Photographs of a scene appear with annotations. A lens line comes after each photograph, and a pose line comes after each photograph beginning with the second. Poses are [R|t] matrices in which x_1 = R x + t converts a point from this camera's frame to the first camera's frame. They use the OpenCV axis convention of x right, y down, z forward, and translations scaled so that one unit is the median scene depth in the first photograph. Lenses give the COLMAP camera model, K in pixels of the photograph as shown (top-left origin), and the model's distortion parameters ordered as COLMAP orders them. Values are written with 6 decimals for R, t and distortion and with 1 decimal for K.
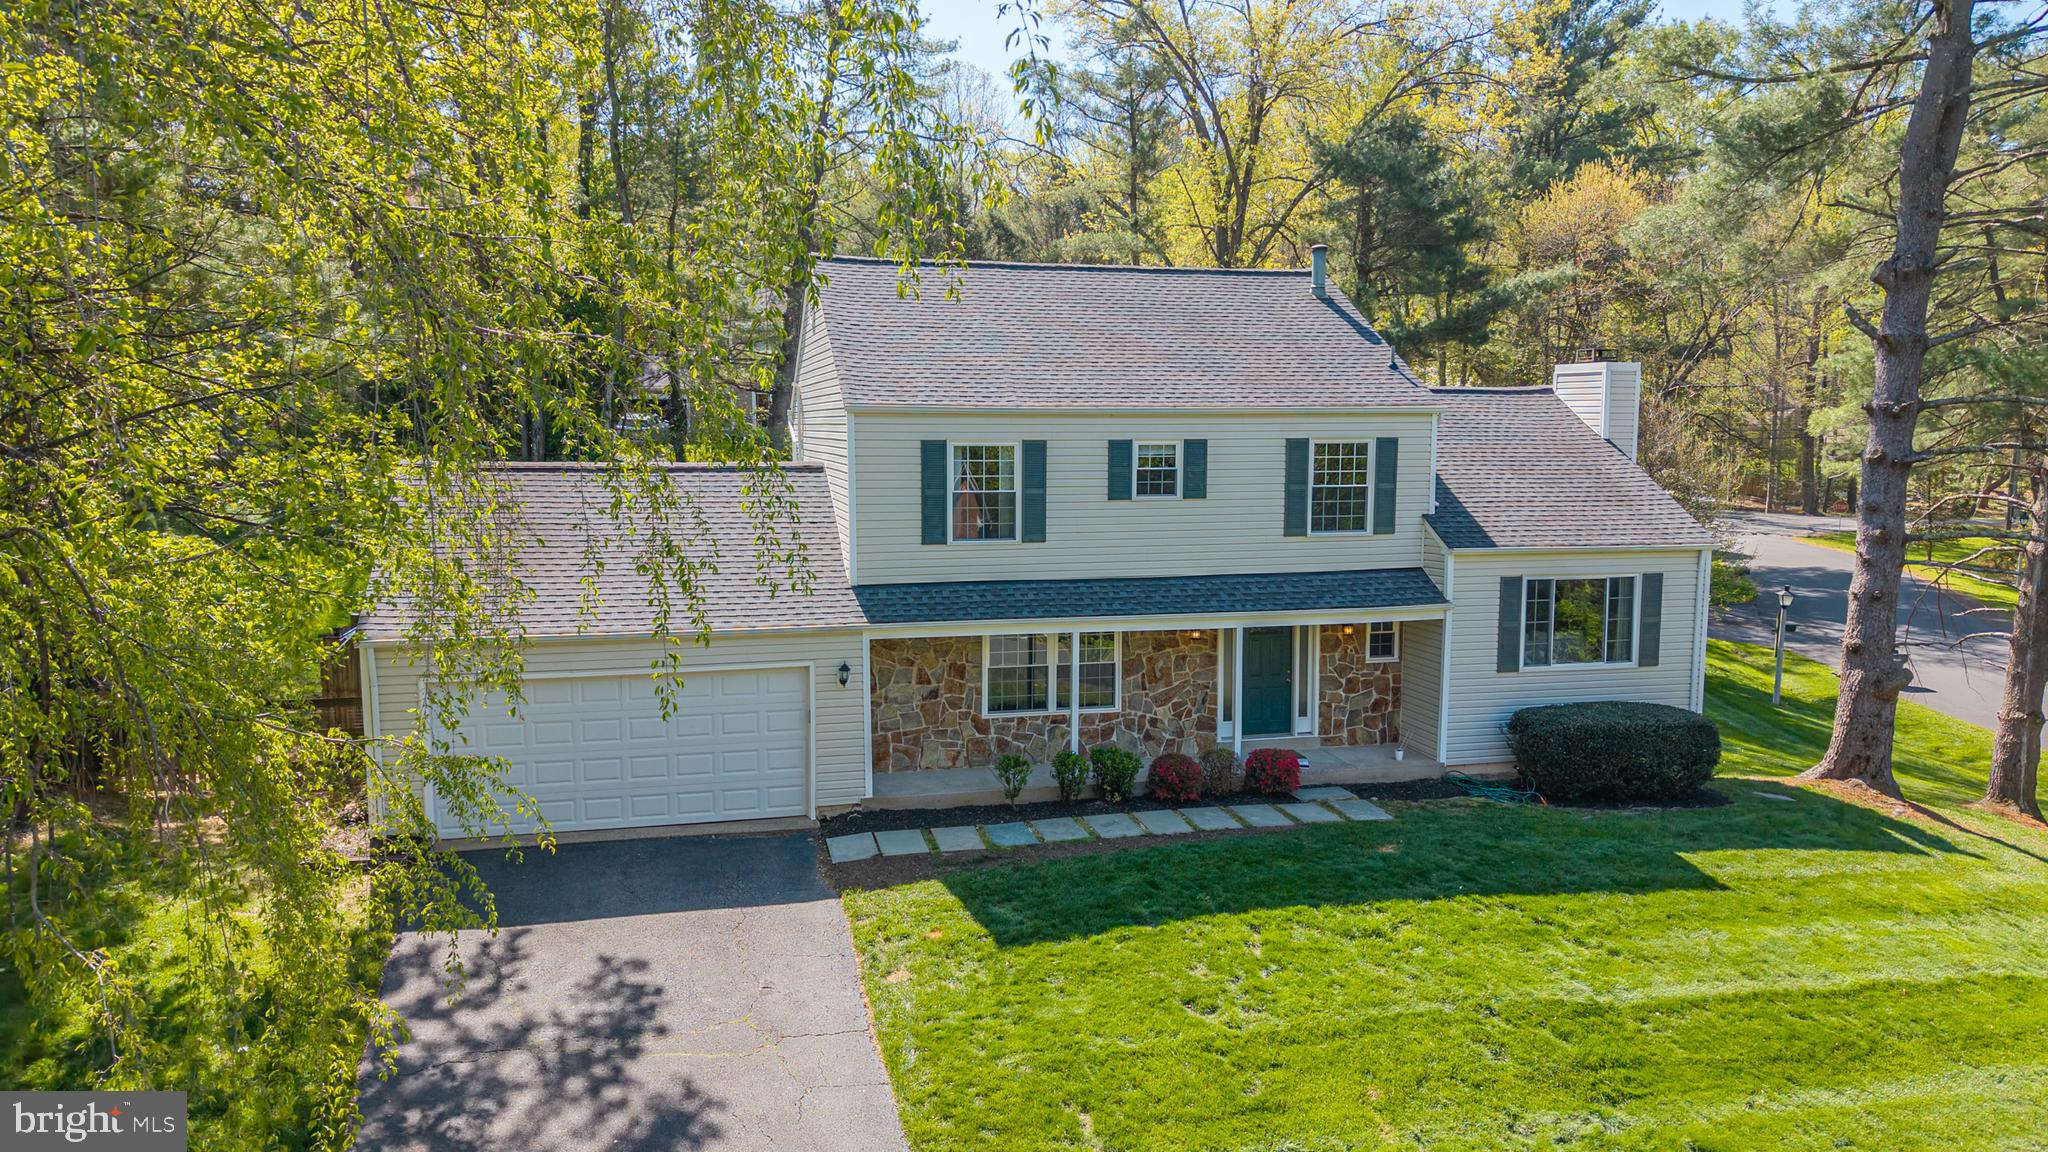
lens RADIAL K [[1400.4, 0, 1008.0], [0, 1400.4, 501.4], [0, 0, 1]] dist [0.019939, -0.024825]
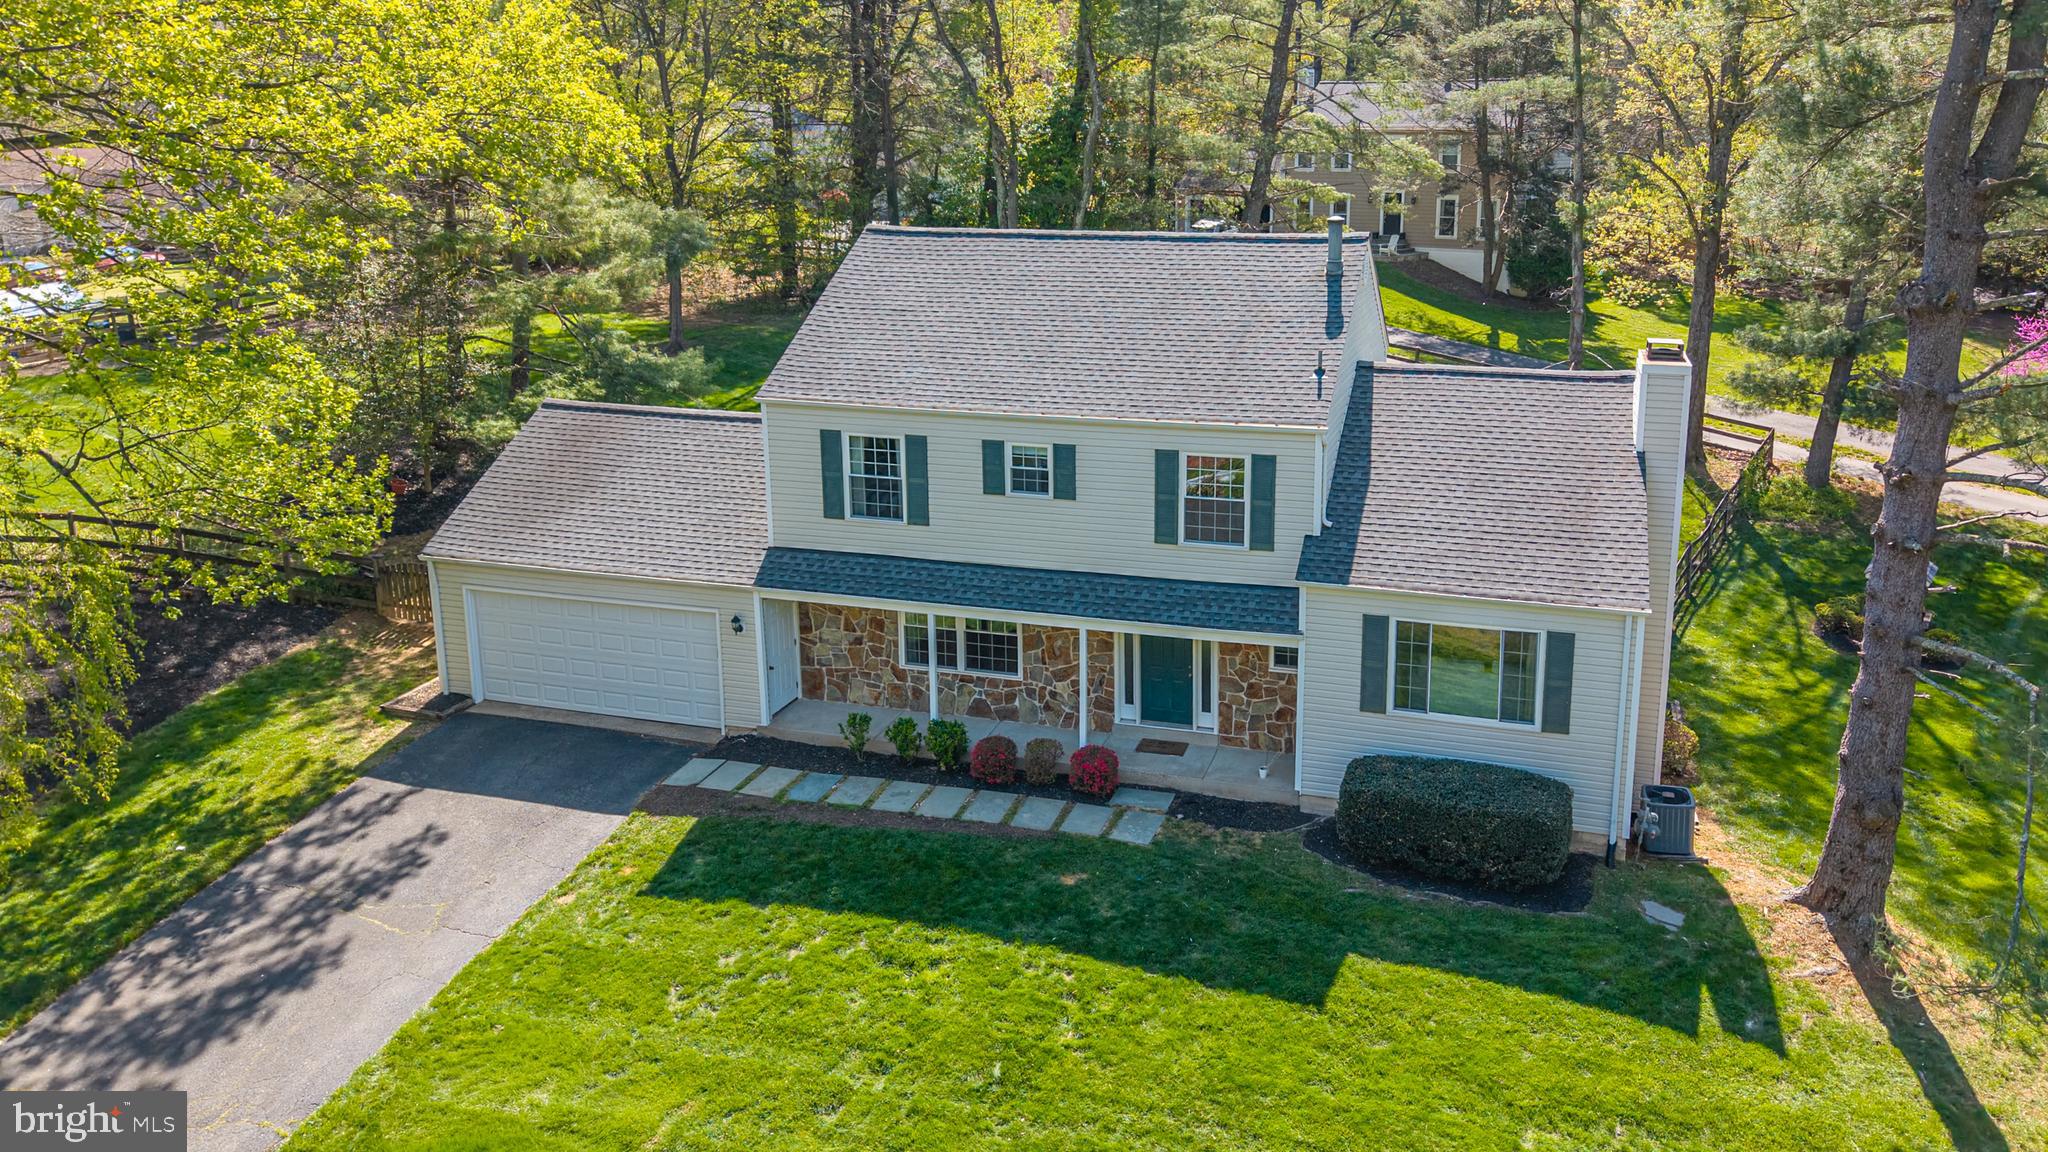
lens RADIAL K [[1400.4, 0, 1136.9], [0, 1400.4, 370.9], [0, 0, 1]] dist [0.019939, -0.024825]
pose [[0.874769, 0.076098, -0.478528, 0.689109], [-0.039853, 0.995544, 0.085464, -0.193339], [0.482899, -0.055690, 0.873903, 0.113664]]
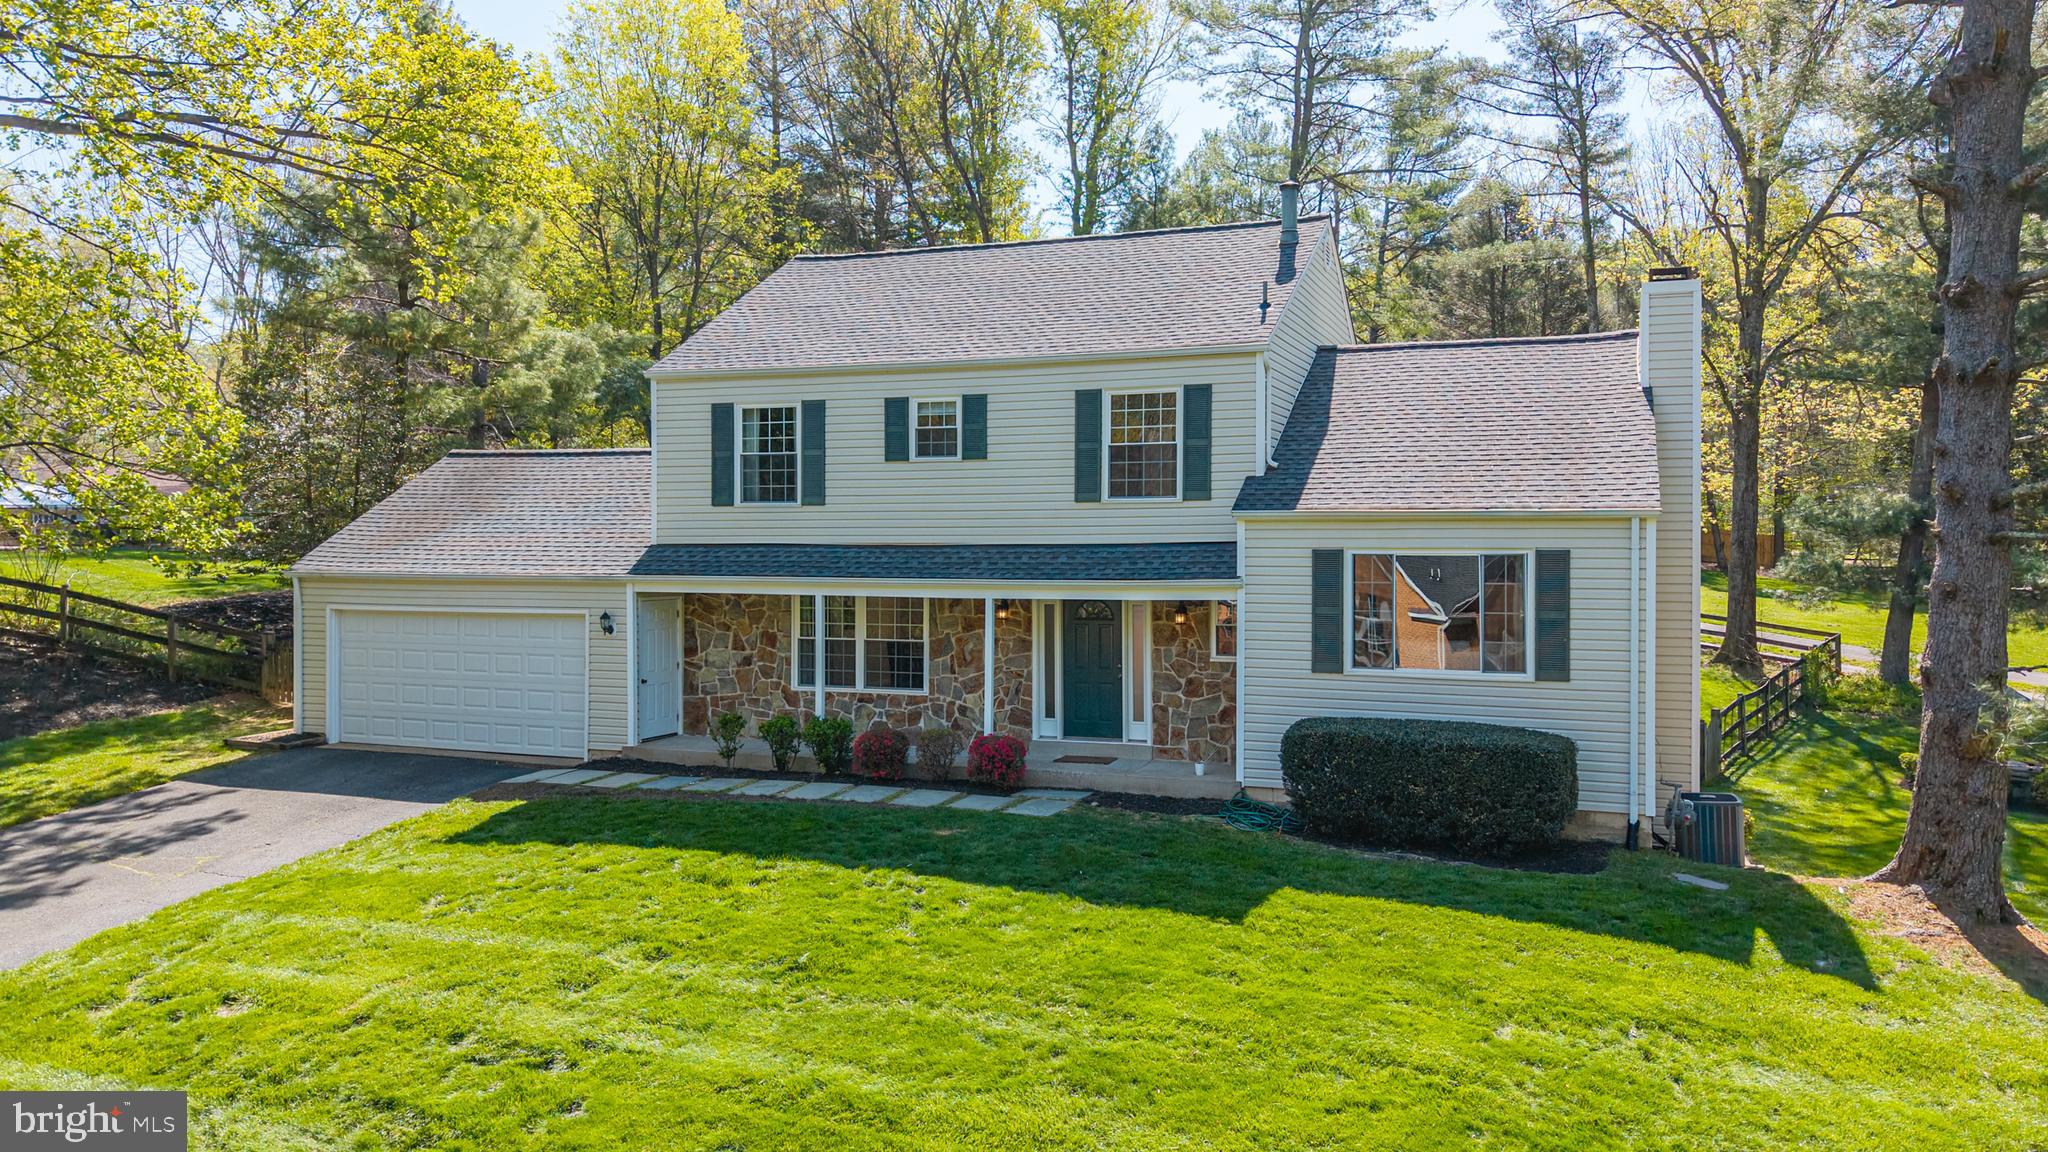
lens RADIAL K [[1400.4, 0, 1076.5], [0, 1400.4, 535.3], [0, 0, 1]] dist [0.019939, -0.024825]
pose [[0.835017, -0.014351, -0.550036, 0.706473], [-0.047739, 0.994000, -0.098408, 0.137275], [0.548149, 0.108430, 0.829323, 0.284846]]
